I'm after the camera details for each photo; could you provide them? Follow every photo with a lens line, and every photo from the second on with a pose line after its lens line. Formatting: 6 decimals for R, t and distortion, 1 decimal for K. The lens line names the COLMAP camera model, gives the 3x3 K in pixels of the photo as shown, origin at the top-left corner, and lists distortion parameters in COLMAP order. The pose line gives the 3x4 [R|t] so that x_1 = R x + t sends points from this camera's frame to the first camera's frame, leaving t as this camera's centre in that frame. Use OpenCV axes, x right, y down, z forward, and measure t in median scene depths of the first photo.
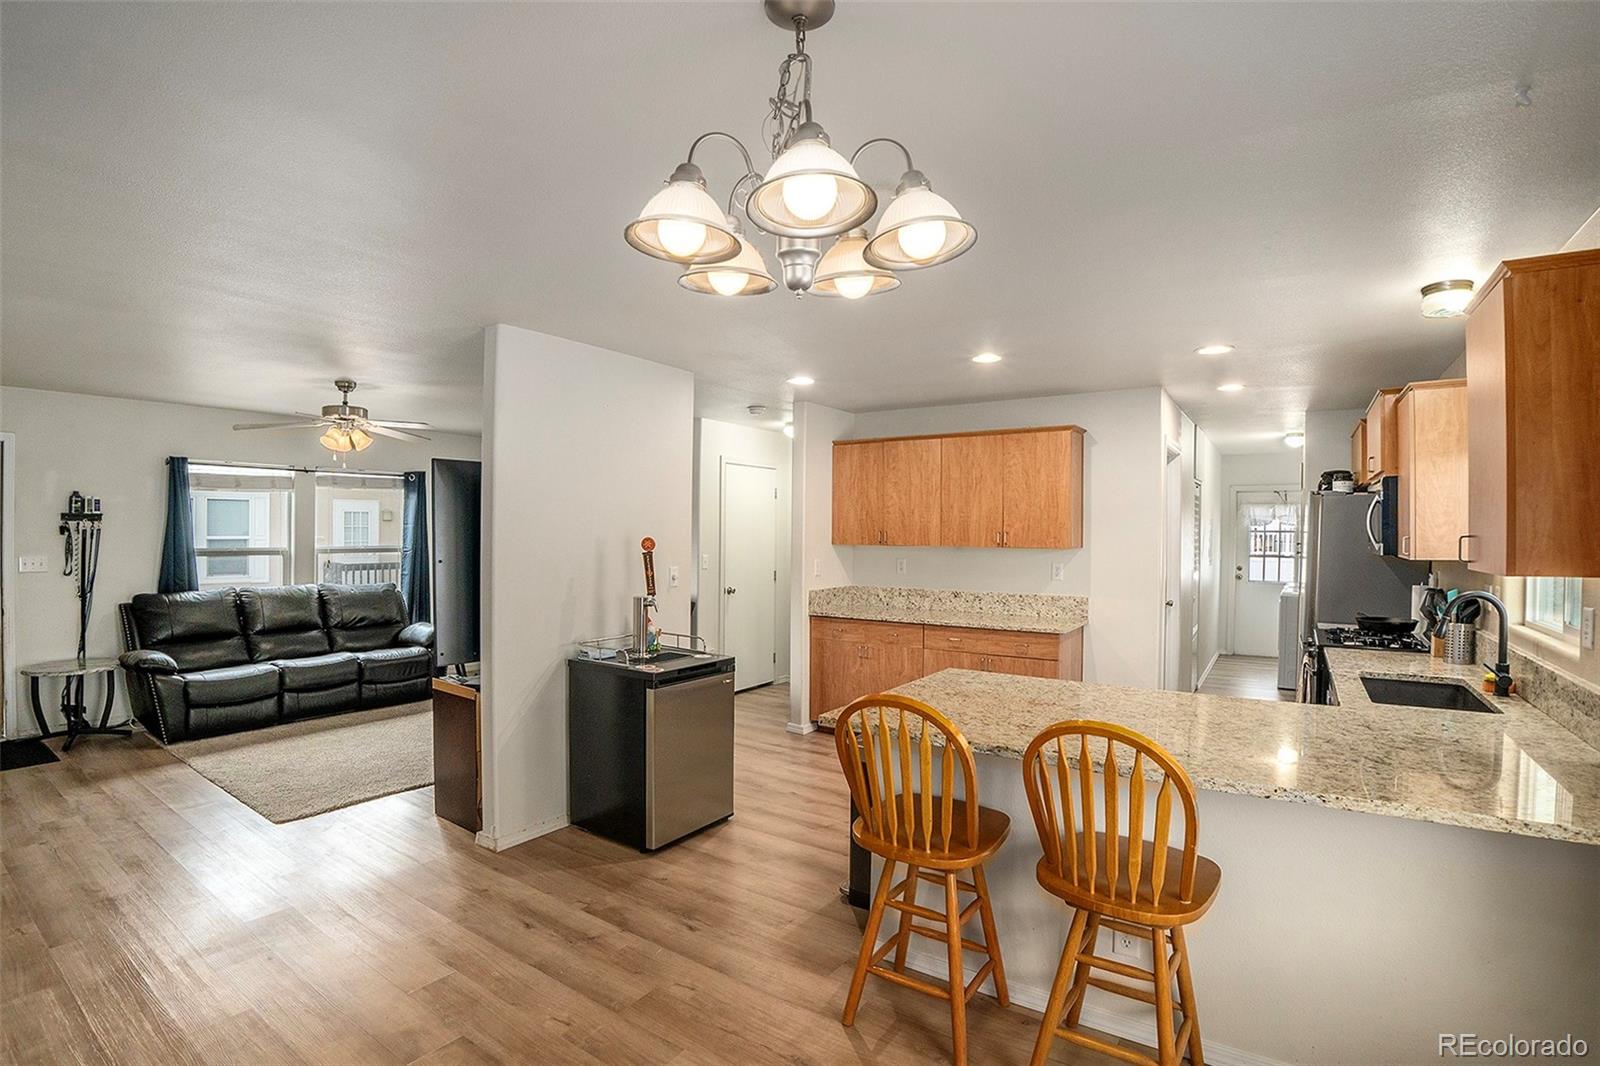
lens RADIAL K [[767.1, 0, 762.0], [0, 767.1, 536.0], [0, 0, 1]] dist [-0.060735, 0.000974]
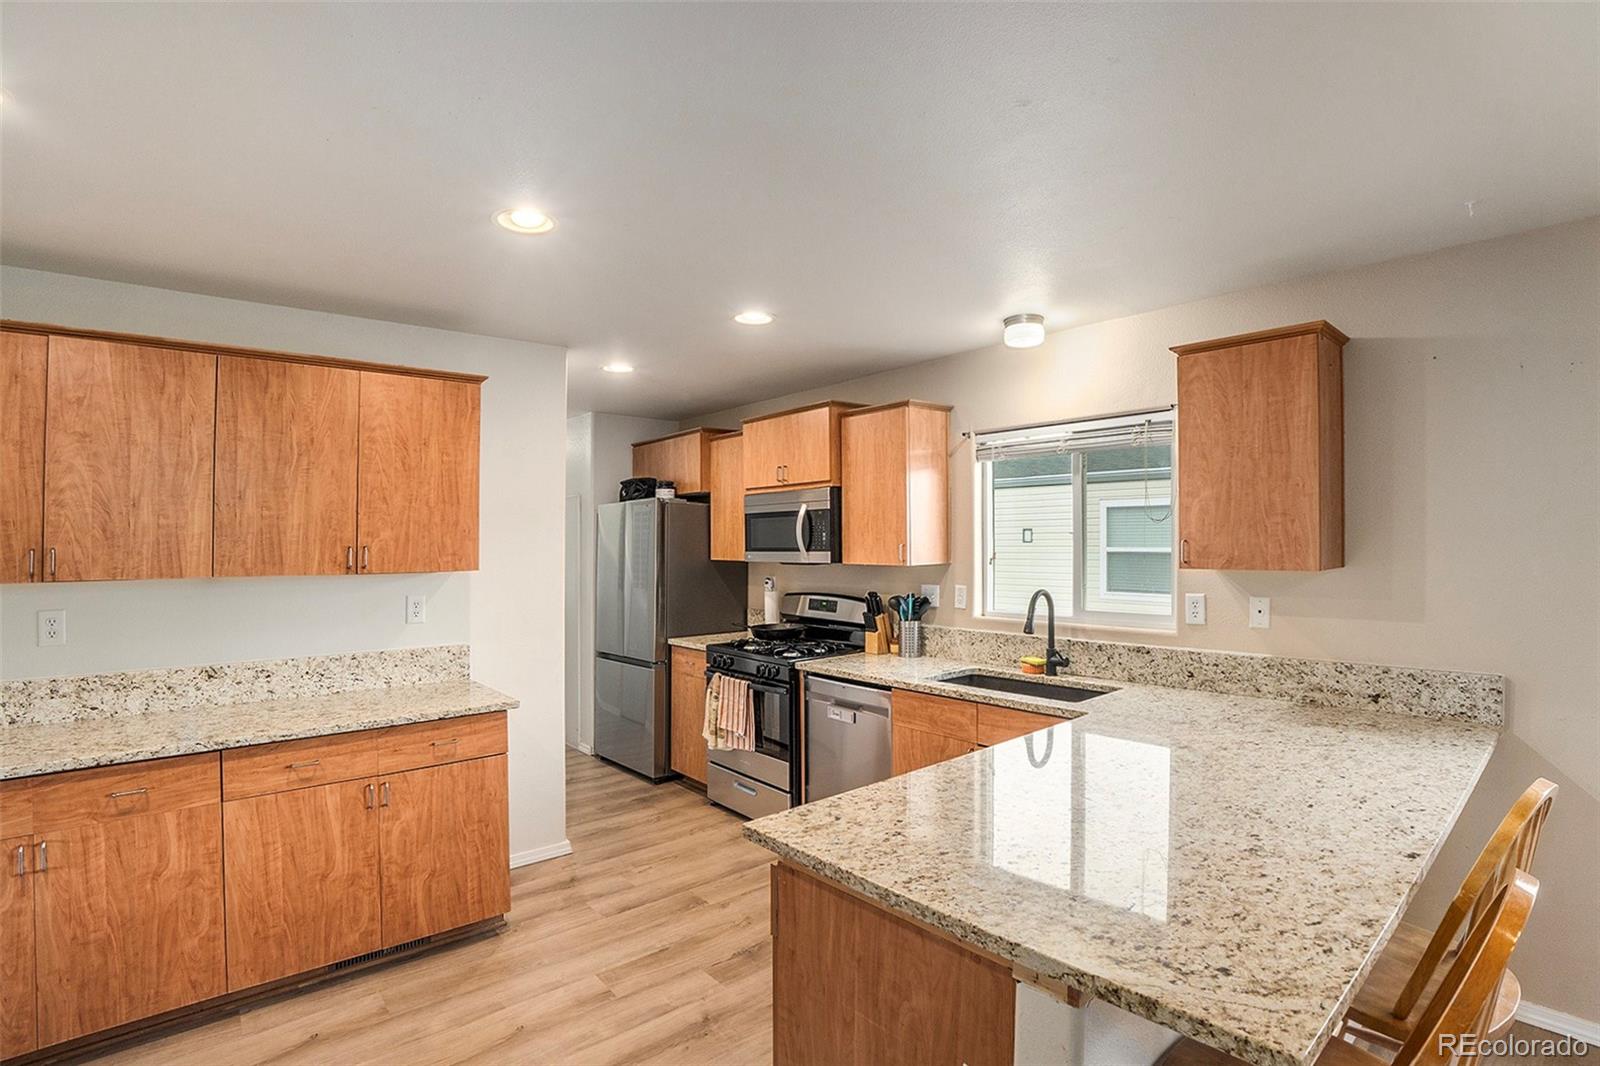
lens RADIAL K [[767.1, 0, 762.0], [0, 767.1, 536.0], [0, 0, 1]] dist [-0.060735, 0.000974]
pose [[0.207368, 0.004445, 0.978253, -0.156569], [0.015024, 0.999857, -0.007728, -0.003933], [-0.978148, 0.016300, 0.207272, 0.602368]]
